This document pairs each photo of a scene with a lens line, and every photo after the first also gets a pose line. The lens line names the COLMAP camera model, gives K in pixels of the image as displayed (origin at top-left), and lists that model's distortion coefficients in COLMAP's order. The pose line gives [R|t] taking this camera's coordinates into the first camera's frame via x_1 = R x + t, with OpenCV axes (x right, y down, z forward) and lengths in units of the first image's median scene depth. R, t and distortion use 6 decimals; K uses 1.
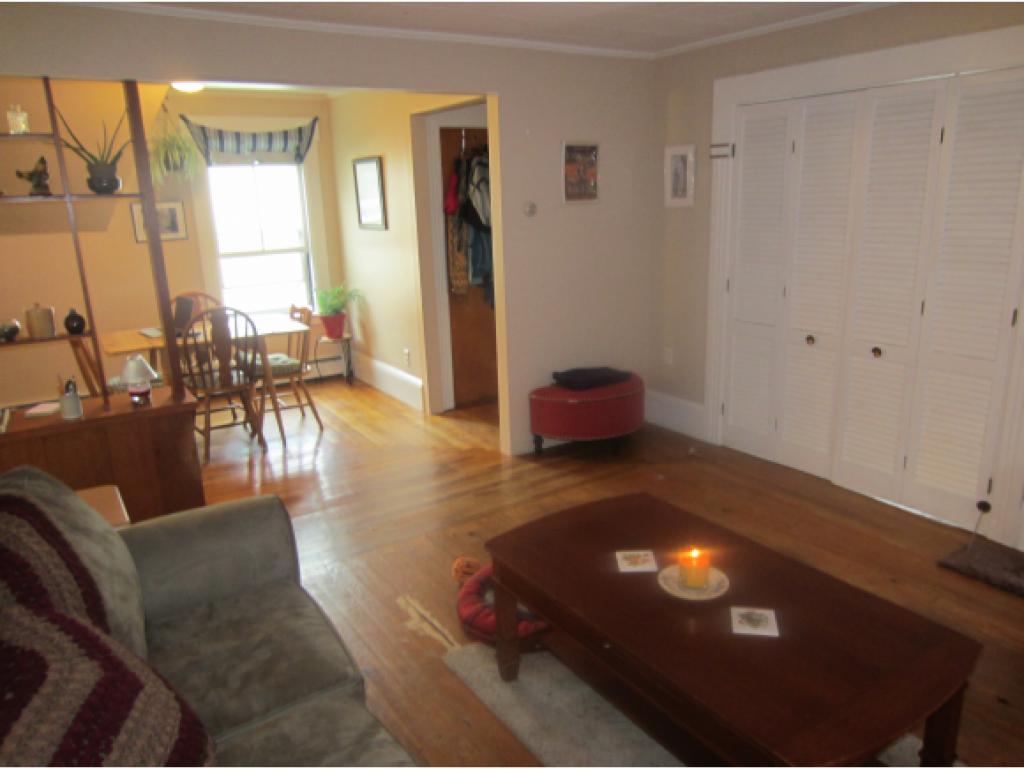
lens RADIAL K [[733.1, 0, 512.0], [0, 733.1, 384.5], [0, 0, 1]] dist [-0.016706, 0.001717]
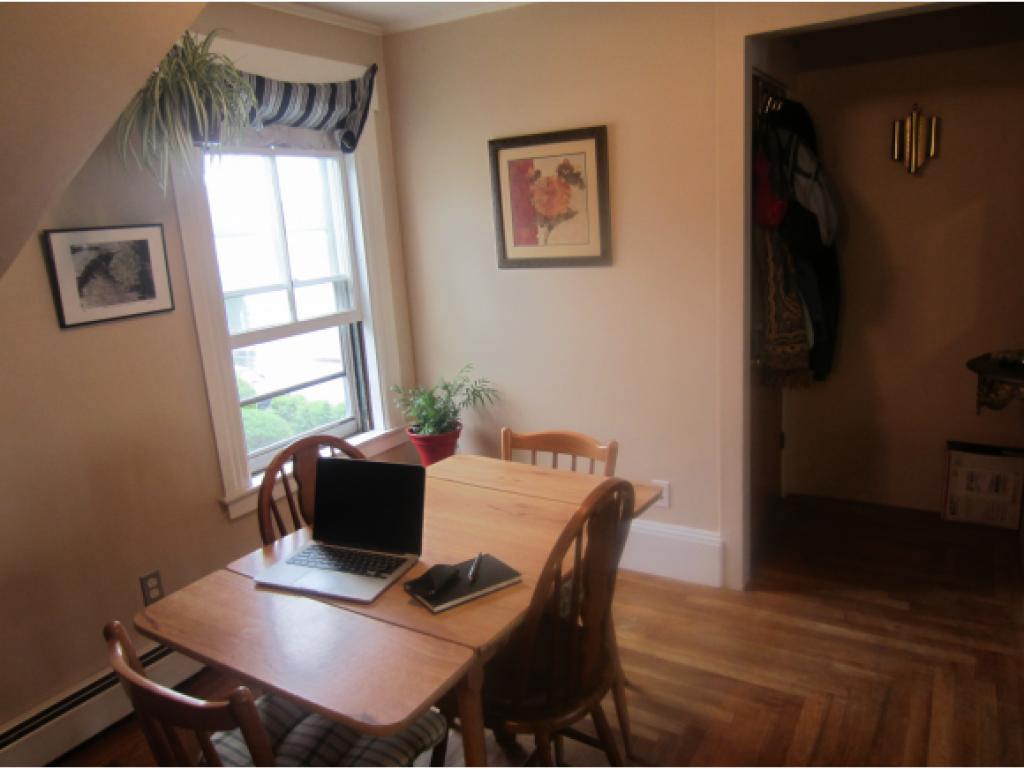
lens RADIAL K [[733.1, 0, 512.0], [0, 733.1, 384.5], [0, 0, 1]] dist [-0.016706, 0.001717]
pose [[0.899081, -0.121245, 0.420657, -0.439920], [0.142011, 0.989697, -0.018264, -0.115472], [-0.414109, 0.076159, 0.907036, 0.508208]]
